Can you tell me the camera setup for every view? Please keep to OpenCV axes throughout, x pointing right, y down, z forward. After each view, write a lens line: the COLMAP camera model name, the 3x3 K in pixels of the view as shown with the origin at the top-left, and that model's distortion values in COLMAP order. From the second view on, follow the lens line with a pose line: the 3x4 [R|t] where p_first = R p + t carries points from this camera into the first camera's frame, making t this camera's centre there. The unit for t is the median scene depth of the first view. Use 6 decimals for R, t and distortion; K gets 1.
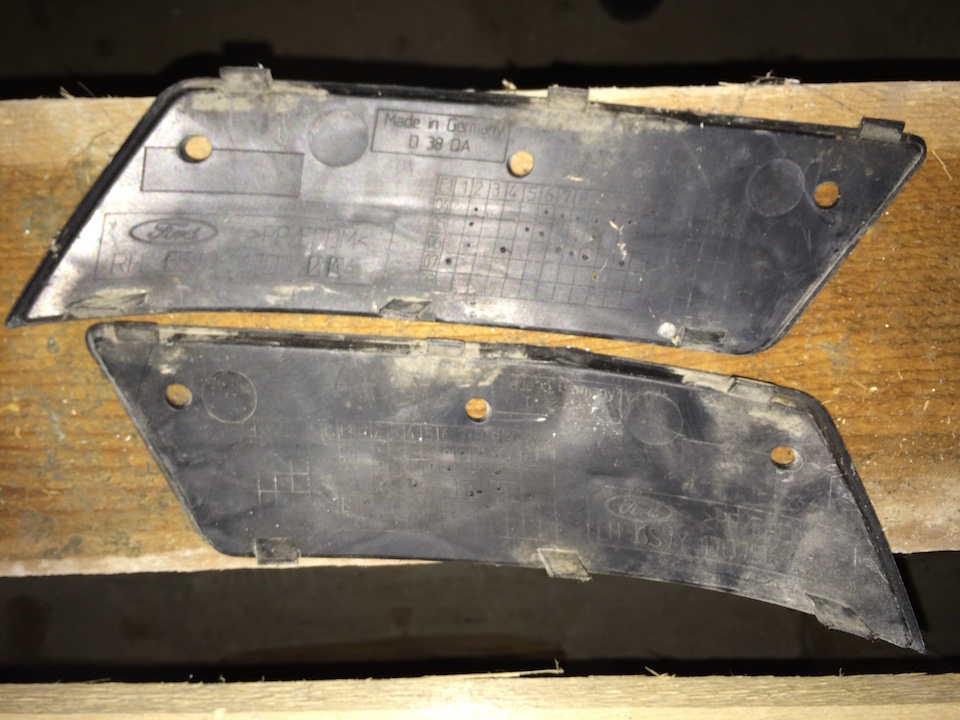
lens RADIAL K [[831.2, 0, 481.4], [0, 831.2, 354.4], [0, 0, 1]] dist [0.064715, -0.126260]
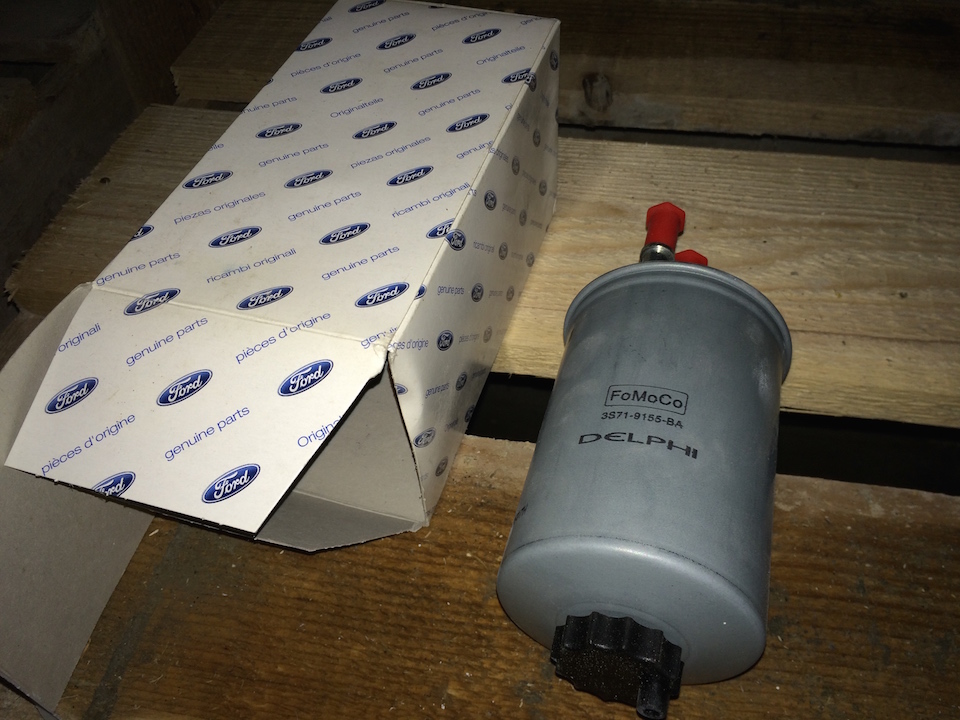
lens RADIAL K [[831.2, 0, 483.4], [0, 831.2, 356.0], [0, 0, 1]] dist [0.064715, -0.126260]
pose [[-0.976022, -0.126672, 0.177017, 0.270555], [0.203670, -0.818410, 0.537331, -0.345615], [0.076808, 0.560500, 0.824585, -0.113822]]
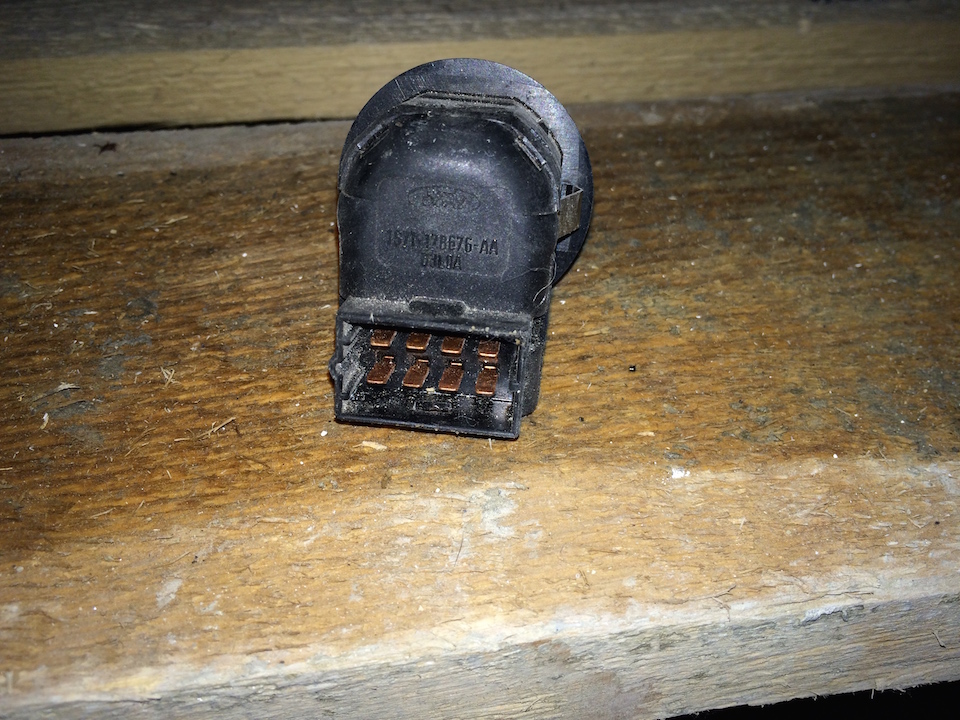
lens RADIAL K [[831.2, 0, 485.7], [0, 831.2, 384.7], [0, 0, 1]] dist [0.064715, -0.126260]
pose [[-0.992727, 0.069952, -0.097980, 0.159604], [-0.117218, -0.747197, 0.654184, -0.443549], [-0.027449, 0.660911, 0.749962, 0.595135]]
